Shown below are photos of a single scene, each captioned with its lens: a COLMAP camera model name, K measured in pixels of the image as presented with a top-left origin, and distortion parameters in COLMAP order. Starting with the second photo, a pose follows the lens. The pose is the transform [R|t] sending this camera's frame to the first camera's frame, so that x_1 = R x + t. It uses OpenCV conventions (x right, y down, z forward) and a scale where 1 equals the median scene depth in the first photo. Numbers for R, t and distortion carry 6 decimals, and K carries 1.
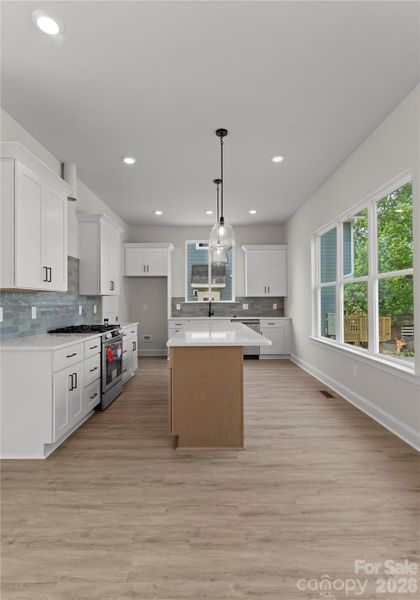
lens RADIAL K [[313.3, 0, 209.2], [0, 313.3, 297.7], [0, 0, 1]] dist [0.017487, 0.000380]
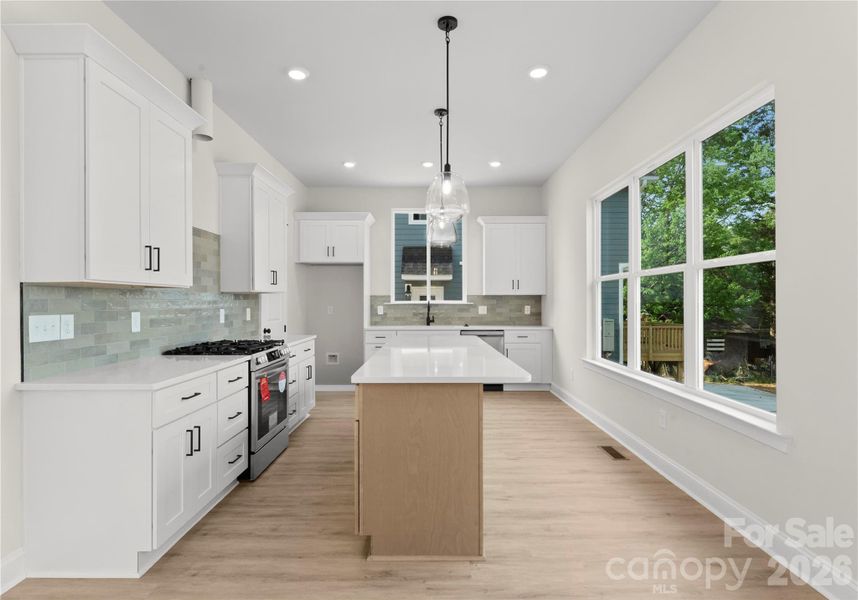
lens RADIAL K [[444.3, 0, 430.4], [0, 444.3, 298.7], [0, 0, 1]] dist [0.000965, -0.001834]
pose [[0.999986, 0.004065, 0.003473, 0.005217], [-0.004097, 0.999947, 0.009482, -0.006852], [-0.003435, -0.009496, 0.999949, 0.124739]]
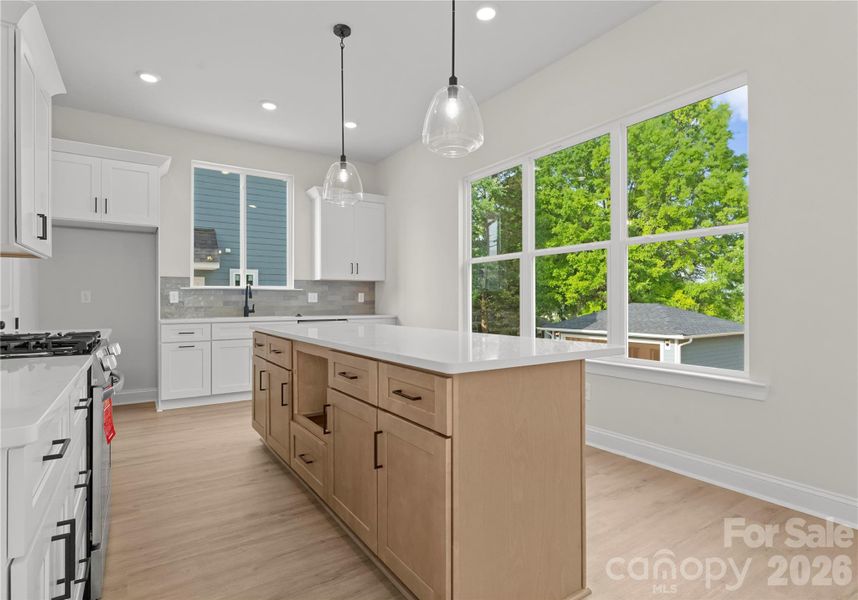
lens RADIAL K [[444.3, 0, 430.5], [0, 444.3, 299.2], [0, 0, 1]] dist [0.000965, -0.001834]
pose [[0.829211, 0.006699, 0.558895, -0.277362], [-0.010756, 0.999934, 0.003974, 0.046564], [-0.558832, -0.009306, 0.829229, 0.407826]]
